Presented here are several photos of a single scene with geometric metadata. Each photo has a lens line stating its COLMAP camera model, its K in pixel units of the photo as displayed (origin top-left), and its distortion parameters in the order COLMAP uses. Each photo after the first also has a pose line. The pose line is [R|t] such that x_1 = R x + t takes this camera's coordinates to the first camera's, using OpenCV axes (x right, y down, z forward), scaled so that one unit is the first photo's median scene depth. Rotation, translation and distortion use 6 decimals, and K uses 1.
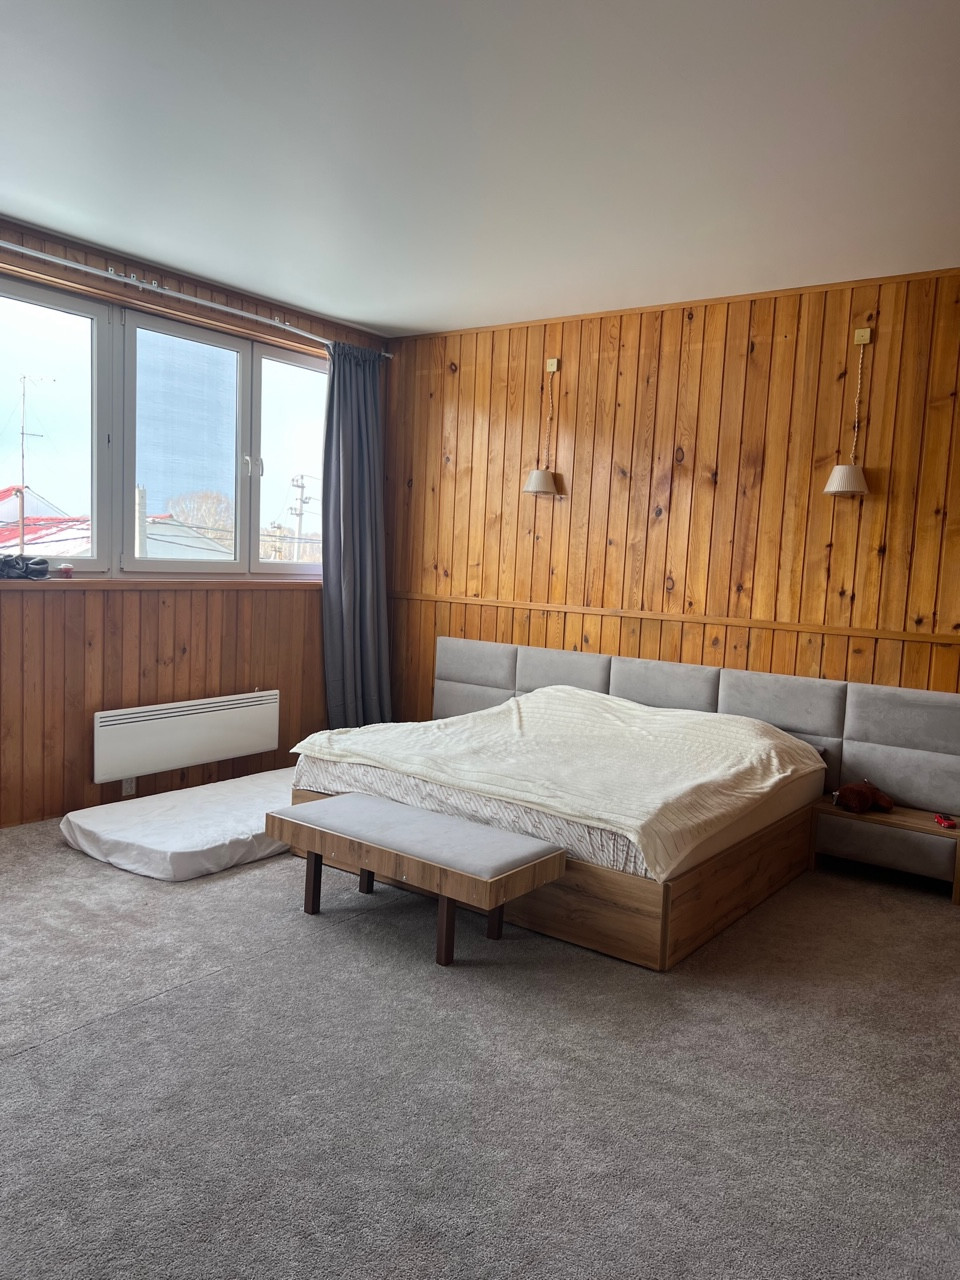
lens RADIAL K [[952.0, 0, 480.0], [0, 952.0, 640.0], [0, 0, 1]] dist [0.067532, -0.102159]
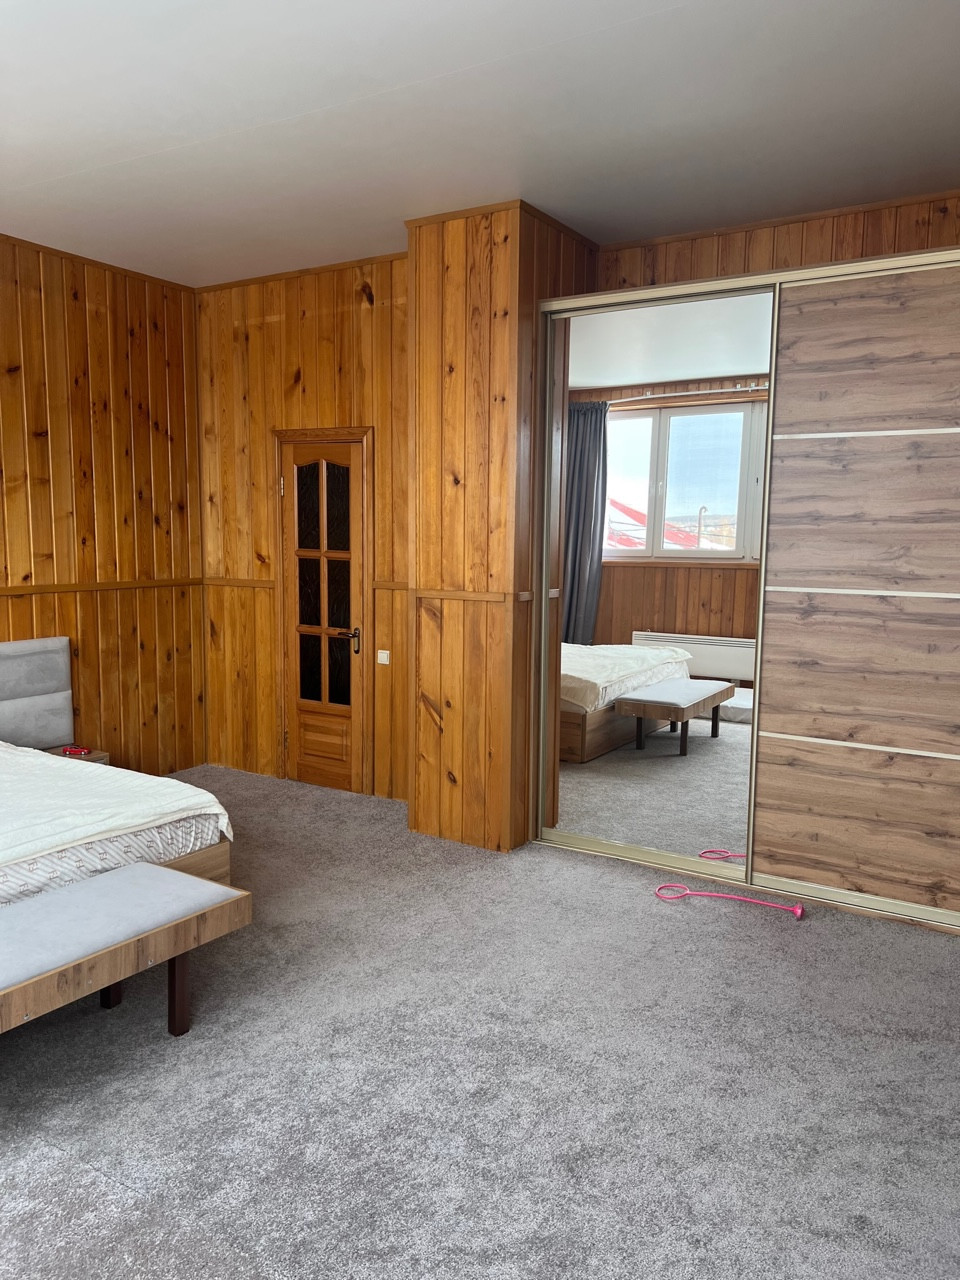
lens RADIAL K [[952.0, 0, 480.0], [0, 952.0, 640.0], [0, 0, 1]] dist [0.067532, -0.102159]
pose [[-0.062846, -0.162630, 0.984684, -0.757273], [0.077974, 0.982818, 0.167298, -0.107328], [-0.994973, 0.087294, -0.049085, 0.695411]]
